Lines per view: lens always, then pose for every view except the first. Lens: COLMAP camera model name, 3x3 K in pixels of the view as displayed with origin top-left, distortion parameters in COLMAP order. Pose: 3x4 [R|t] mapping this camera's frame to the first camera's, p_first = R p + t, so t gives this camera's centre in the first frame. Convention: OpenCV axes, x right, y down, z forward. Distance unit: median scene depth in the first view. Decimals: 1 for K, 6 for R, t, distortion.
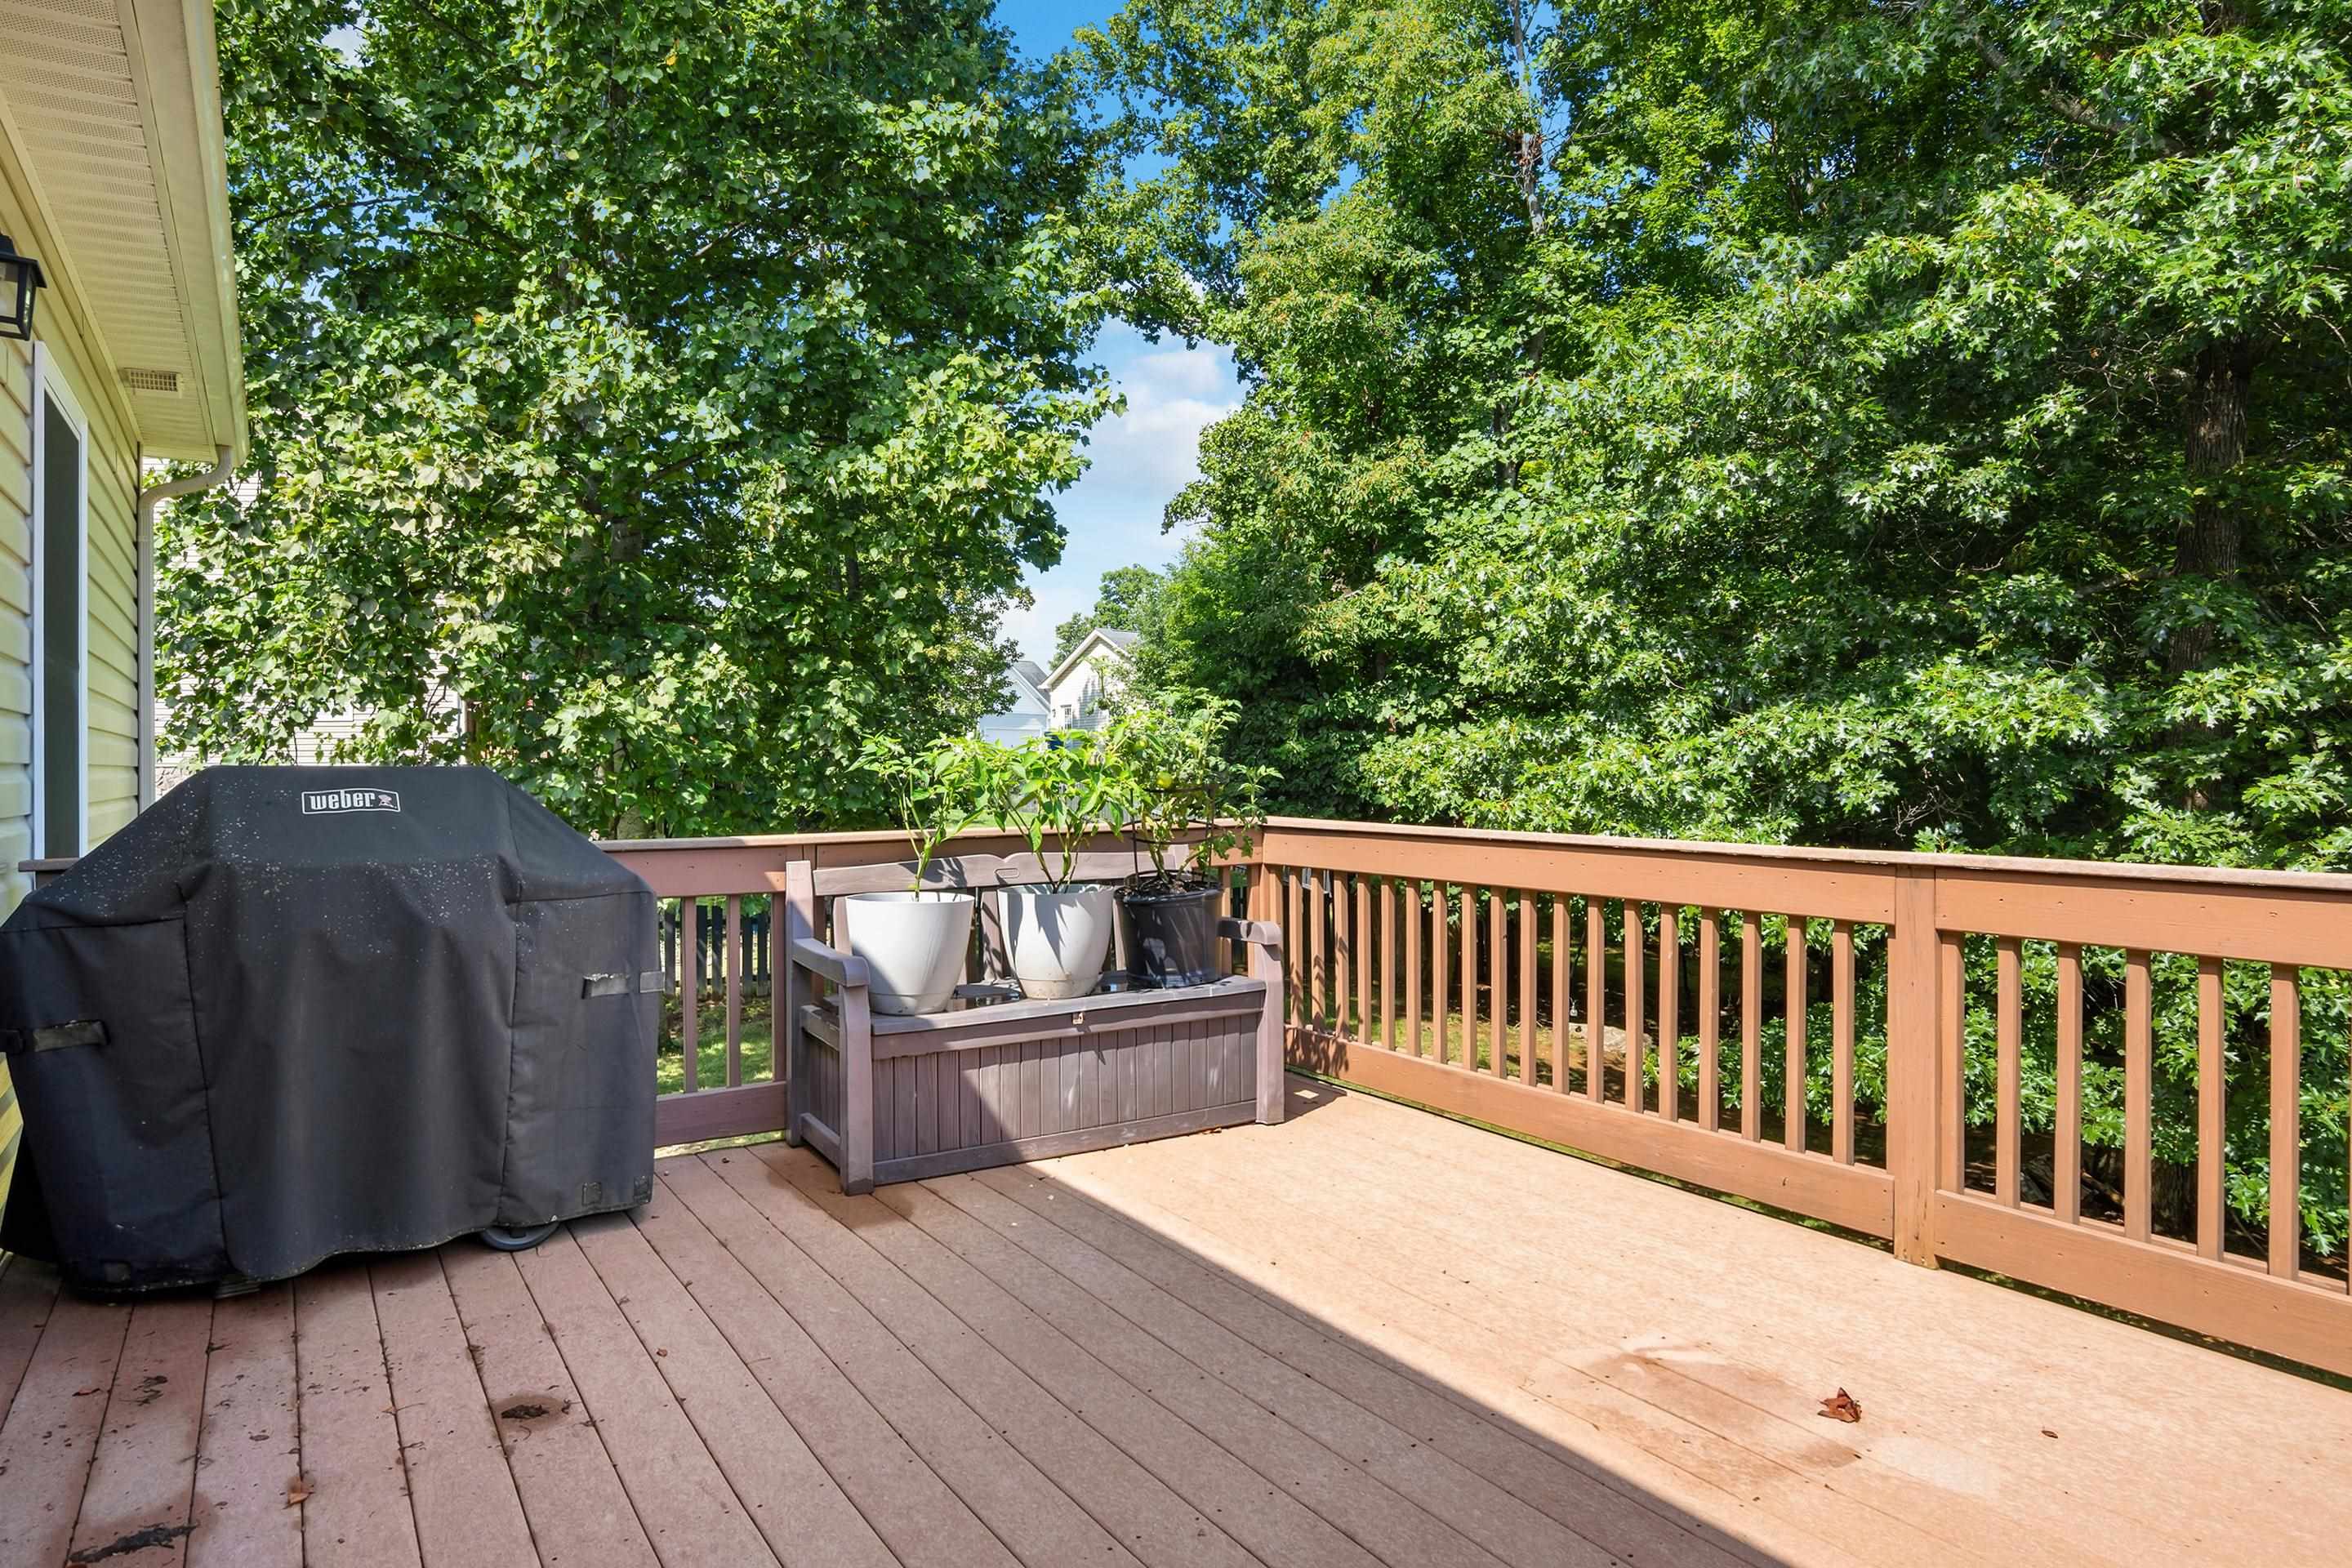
lens RADIAL K [[1383.3, 0, 1134.2], [0, 1383.3, 773.2], [0, 0, 1]] dist [-0.000655, -0.000521]
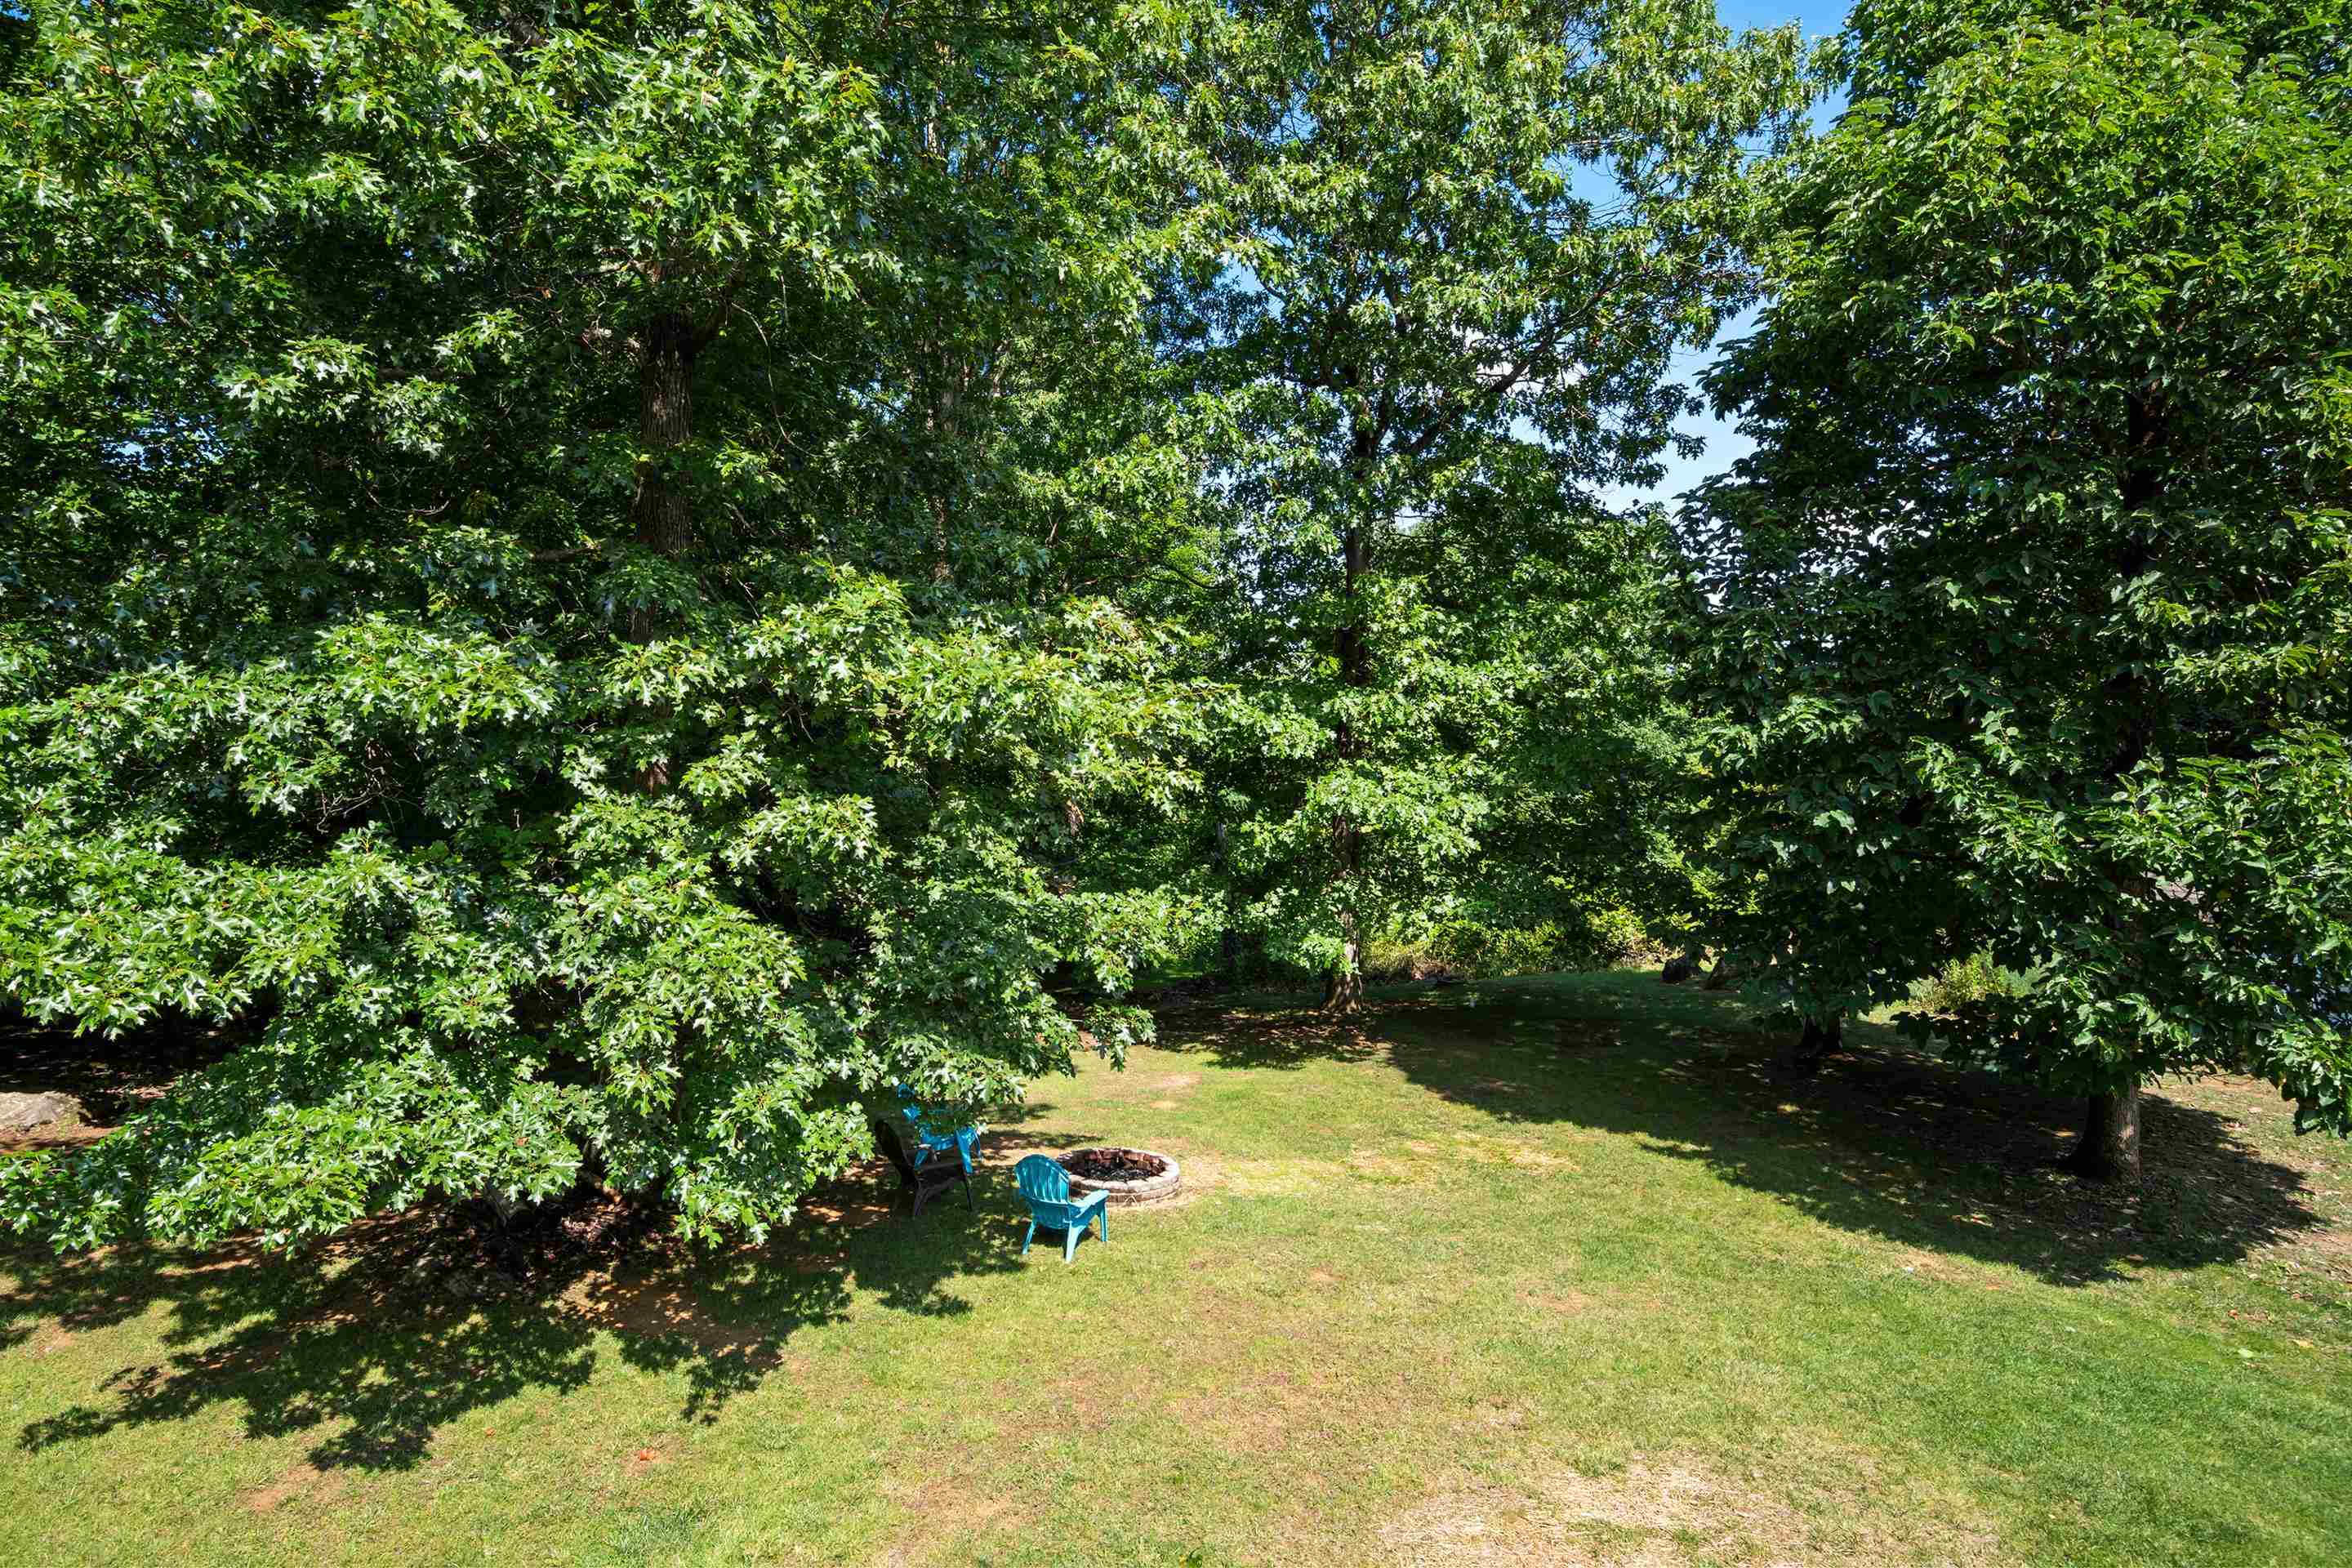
lens RADIAL K [[1291.7, 0, 1151.1], [0, 1291.7, 800.6], [0, 0, 1]] dist [-0.012195, -0.002960]
pose [[0.537684, -0.048522, 0.841749, 0.228628], [0.012582, 0.998693, 0.049532, -0.007990], [-0.843053, -0.016042, 0.537591, 0.251824]]
